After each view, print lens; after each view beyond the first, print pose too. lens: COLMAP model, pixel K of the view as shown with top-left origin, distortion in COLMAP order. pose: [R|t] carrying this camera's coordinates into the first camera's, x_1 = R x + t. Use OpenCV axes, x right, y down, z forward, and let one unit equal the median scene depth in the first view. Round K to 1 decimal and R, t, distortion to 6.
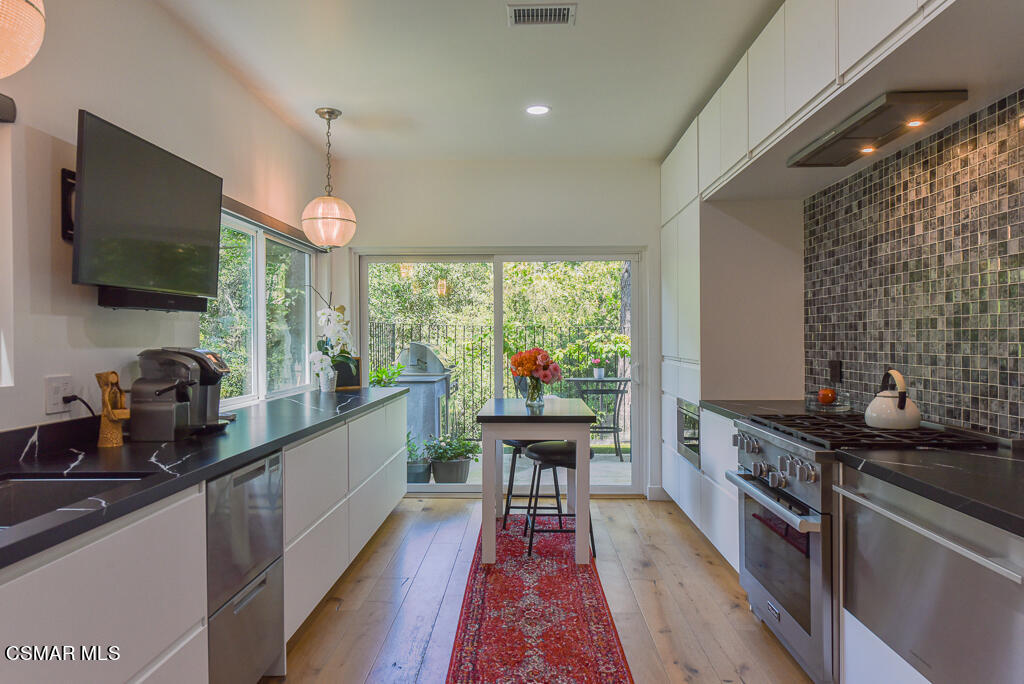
lens RADIAL K [[693.0, 0, 512.0], [0, 693.0, 342.0], [0, 0, 1]] dist [0.001171, 0.000065]
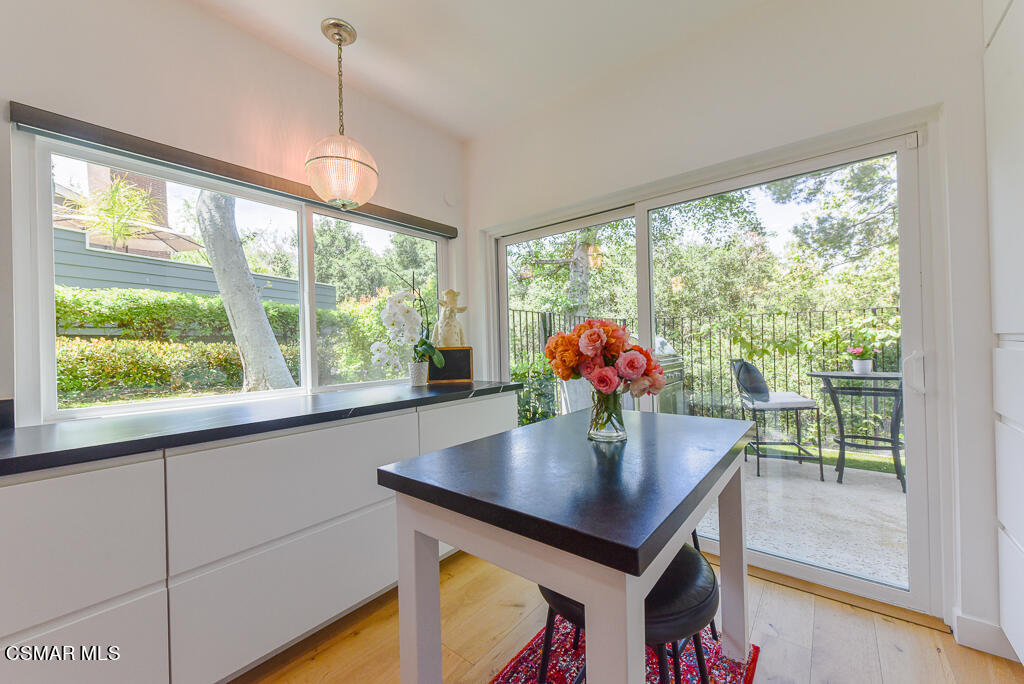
lens RADIAL K [[396.0, 0, 513.6], [0, 396.0, 345.3], [0, 0, 1]] dist [0.003572, -0.000057]
pose [[0.792480, -0.016410, -0.609677, 0.088879], [0.020414, 0.999792, -0.000375, 0.014301], [0.609556, -0.012149, 0.792650, 0.425715]]
